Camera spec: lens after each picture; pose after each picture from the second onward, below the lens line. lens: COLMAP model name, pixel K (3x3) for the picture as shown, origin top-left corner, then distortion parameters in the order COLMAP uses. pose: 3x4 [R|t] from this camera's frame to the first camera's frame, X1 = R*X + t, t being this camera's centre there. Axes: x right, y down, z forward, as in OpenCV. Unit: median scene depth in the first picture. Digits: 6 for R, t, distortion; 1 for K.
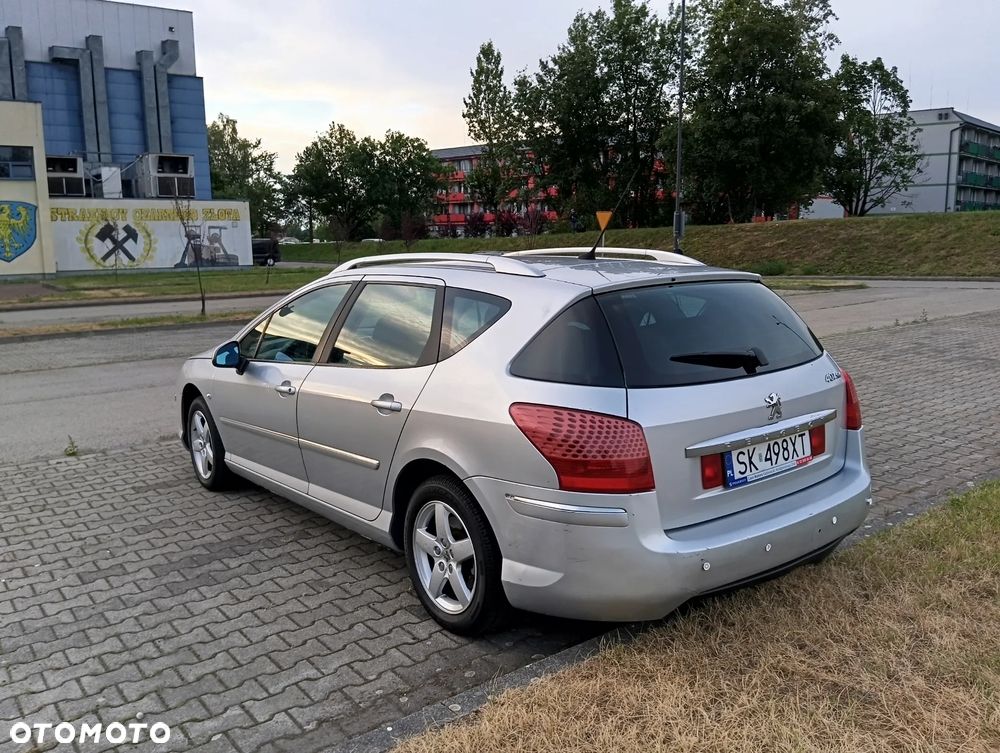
lens RADIAL K [[819.6, 0, 500.2], [0, 819.6, 381.4], [0, 0, 1]] dist [0.085396, -0.171139]
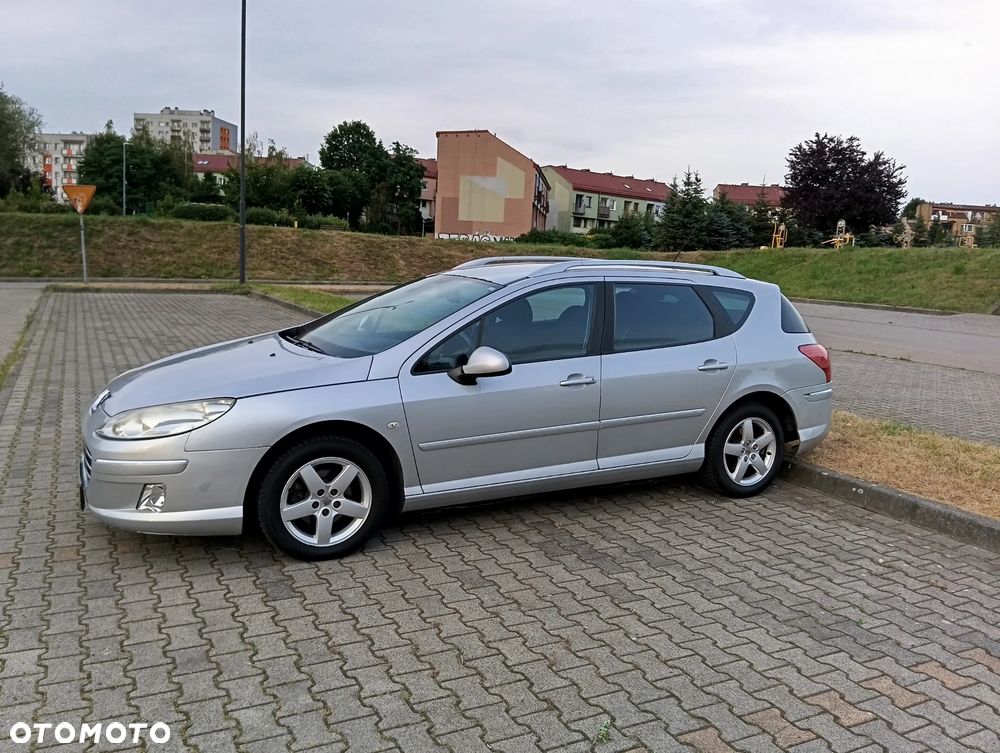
lens RADIAL K [[819.6, 0, 500.2], [0, 819.6, 381.4], [0, 0, 1]] dist [0.085396, -0.171139]
pose [[0.182830, -0.118510, 0.975976, -0.139547], [0.117406, 0.988236, 0.098005, -0.011356], [-0.976109, 0.096667, 0.194593, 0.092848]]
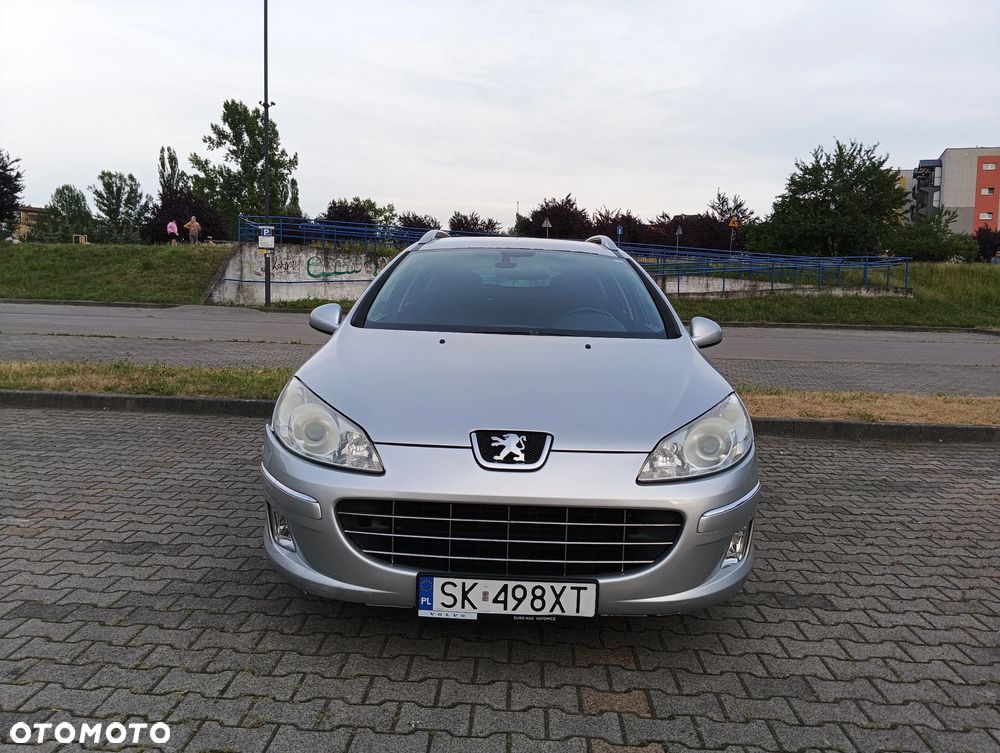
lens RADIAL K [[812.4, 0, 499.4], [0, 812.4, 381.0], [0, 0, 1]] dist [0.092911, -0.182864]
pose [[-0.773879, -0.070354, 0.629413, -0.083054], [0.091845, 0.970838, 0.221444, -0.023031], [-0.626638, 0.229180, -0.744850, 0.208849]]
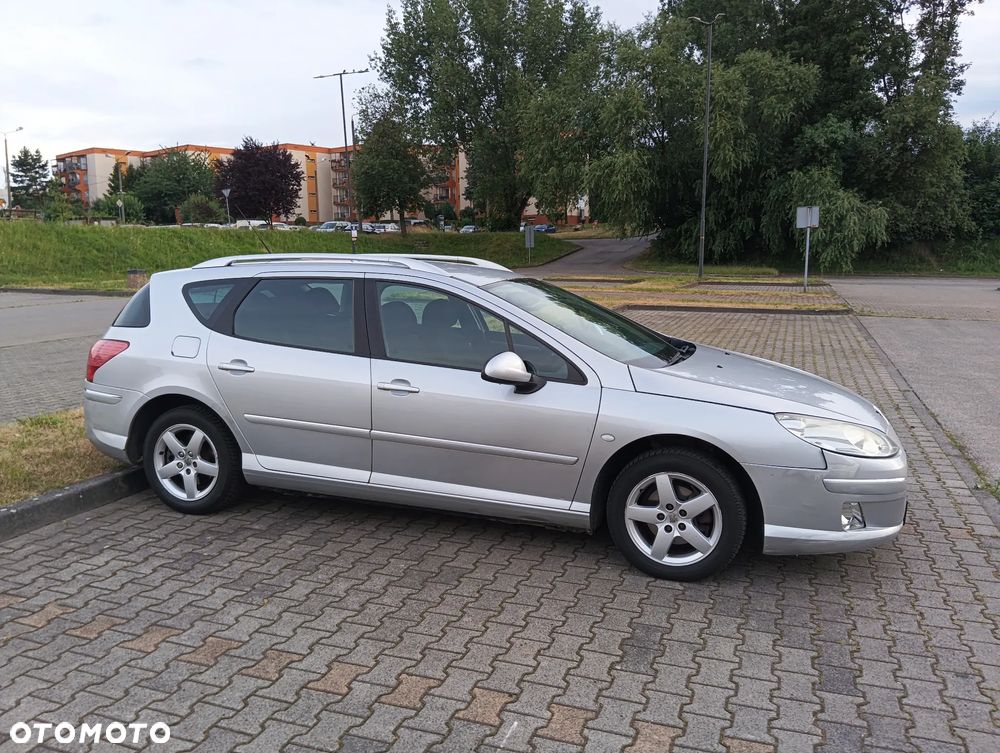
lens RADIAL K [[815.0, 0, 499.4], [0, 815.0, 379.3], [0, 0, 1]] dist [0.084933, -0.170489]
pose [[-0.839766, 0.106692, -0.532362, 0.052046], [-0.070430, 0.950813, 0.301653, -0.037672], [0.538361, 0.290812, -0.790946, 0.219869]]
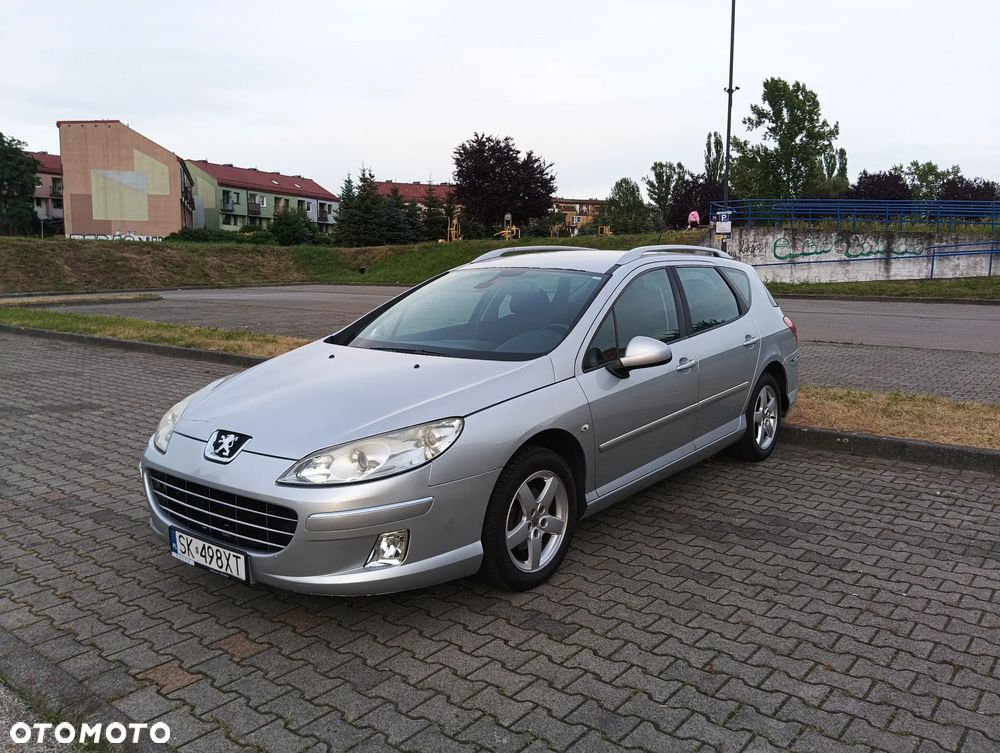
lens RADIAL K [[815.0, 0, 499.4], [0, 815.0, 379.3], [0, 0, 1]] dist [0.084933, -0.170489]
pose [[-0.238854, -0.118203, 0.963834, -0.130662], [0.164446, 0.973304, 0.160116, -0.019544], [-0.957030, 0.196743, -0.213040, 0.153740]]
